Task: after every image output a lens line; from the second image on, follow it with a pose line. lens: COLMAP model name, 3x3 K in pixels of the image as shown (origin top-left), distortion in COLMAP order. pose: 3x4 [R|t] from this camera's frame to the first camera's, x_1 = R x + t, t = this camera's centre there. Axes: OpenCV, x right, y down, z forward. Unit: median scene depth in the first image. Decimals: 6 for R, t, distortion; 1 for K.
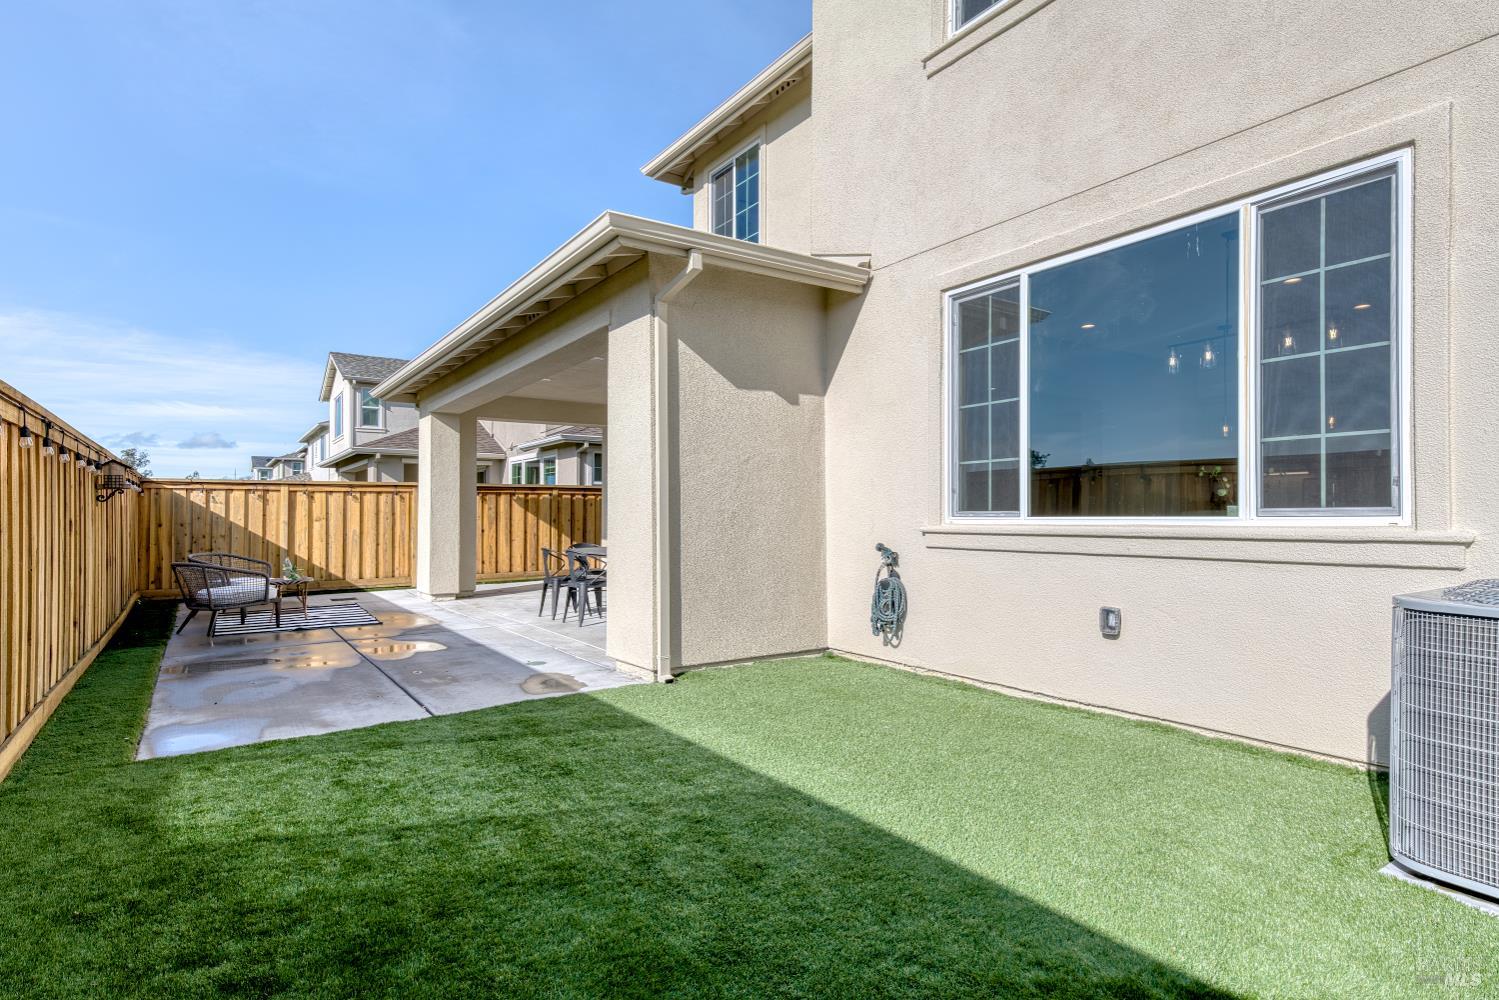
lens RADIAL K [[811.9, 0, 751.2], [0, 811.9, 505.0], [0, 0, 1]] dist [0.002049, 0.001181]
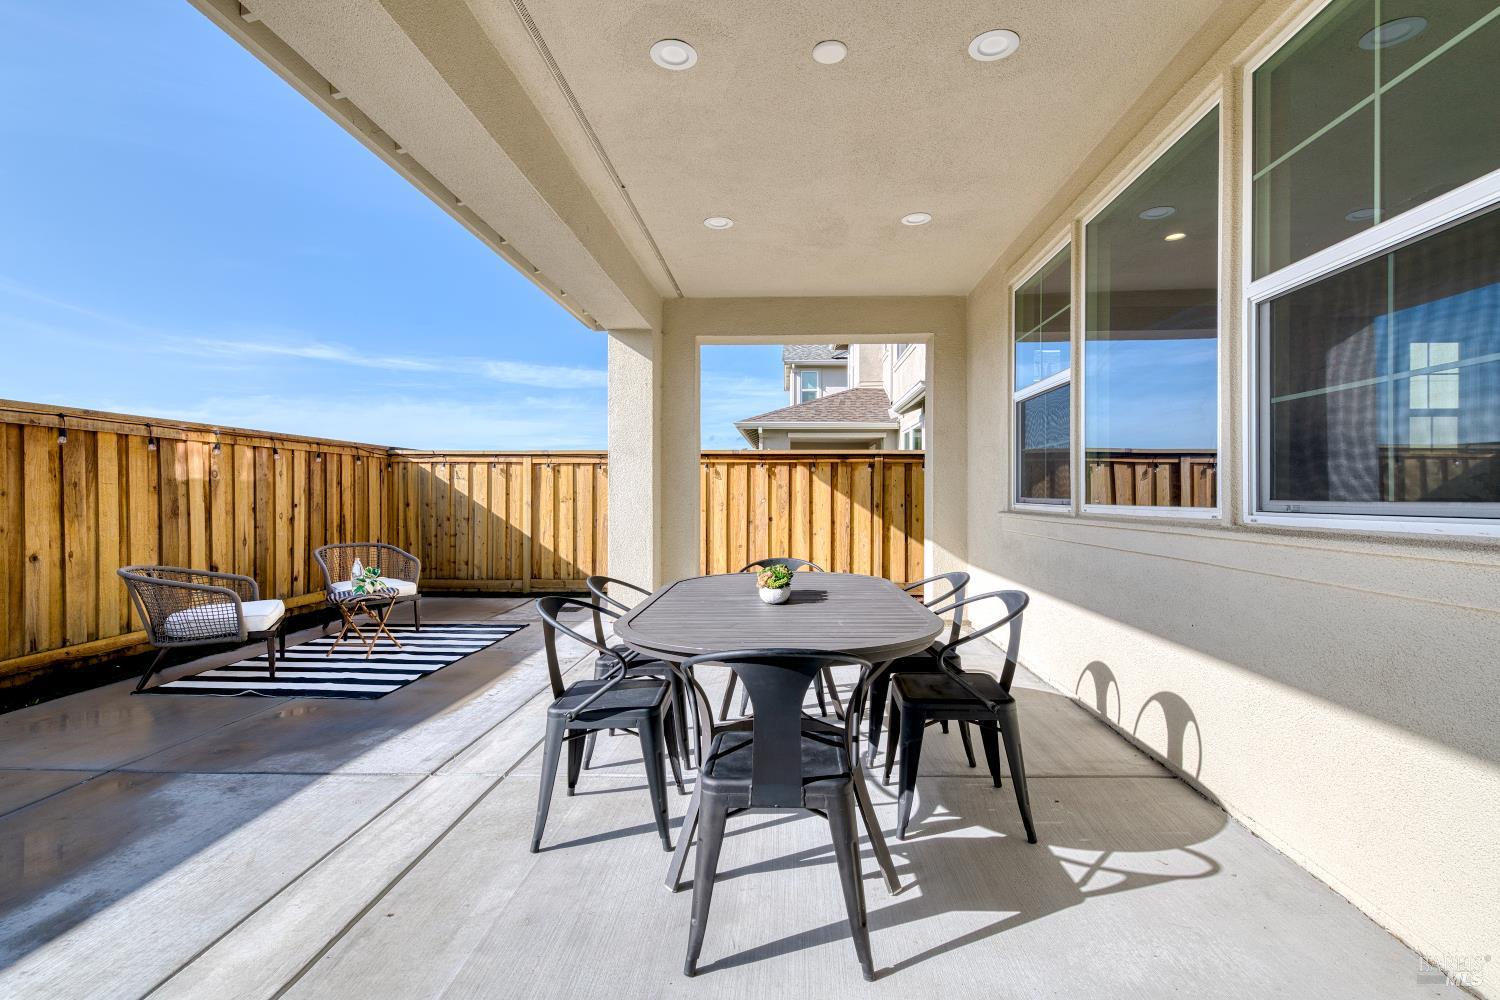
lens RADIAL K [[724.2, 0, 749.5], [0, 724.2, 494.5], [0, 0, 1]] dist [0.029359, -0.004328]
pose [[0.798954, 0.004756, -0.601374, 0.029011], [-0.000100, 0.999970, 0.007775, 0.007336], [0.601393, -0.006151, 0.798930, 0.560482]]
